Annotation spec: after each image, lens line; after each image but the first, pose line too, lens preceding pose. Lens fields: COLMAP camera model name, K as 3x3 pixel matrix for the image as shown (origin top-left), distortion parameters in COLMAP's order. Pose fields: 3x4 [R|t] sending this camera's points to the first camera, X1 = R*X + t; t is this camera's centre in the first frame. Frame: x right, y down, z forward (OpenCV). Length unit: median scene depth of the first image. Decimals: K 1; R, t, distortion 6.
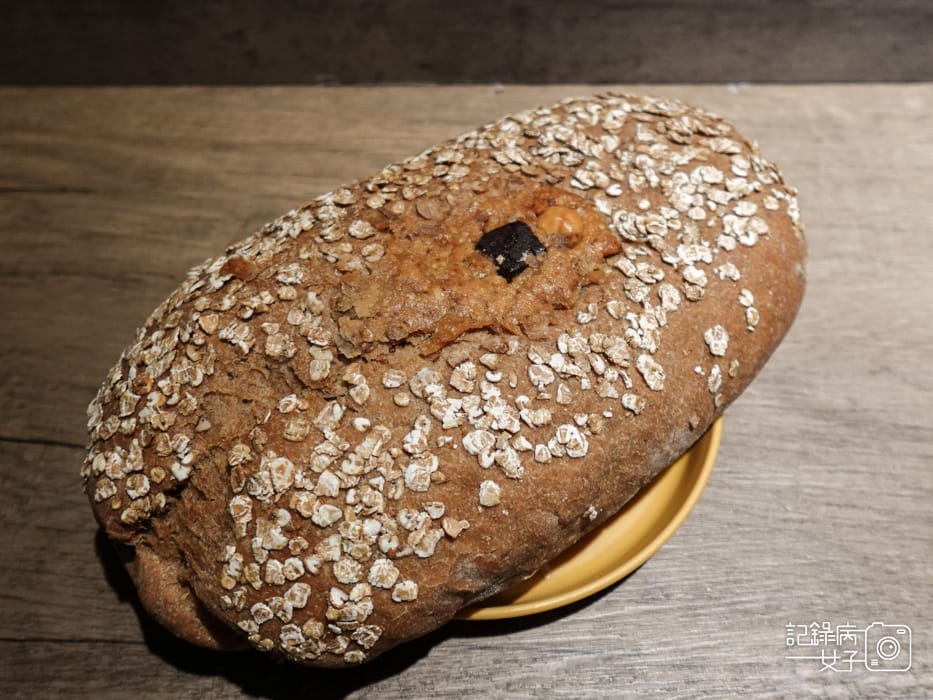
lens RADIAL K [[853.0, 0, 466.5], [0, 853.0, 350.0], [0, 0, 1]] dist [-0.001222, 0.002013]
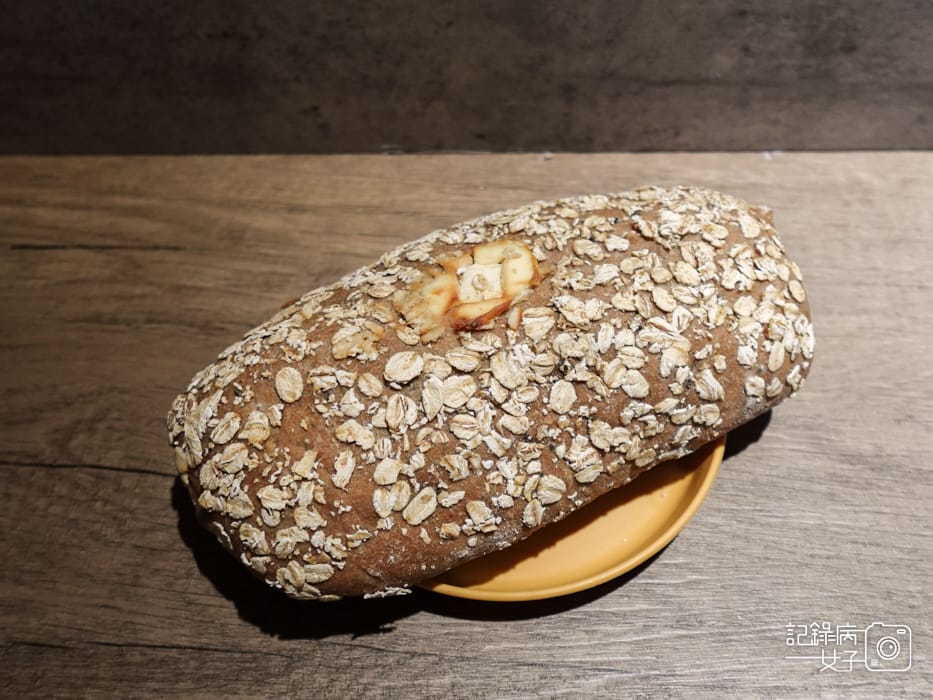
lens RADIAL K [[853.0, 0, 466.5], [0, 853.0, 350.0], [0, 0, 1]] dist [-0.001222, 0.002013]
pose [[0.998483, 0.010604, -0.054030, -0.005927], [-0.013906, 0.998034, -0.061109, 0.011135], [0.053275, 0.061767, 0.996668, -0.101304]]
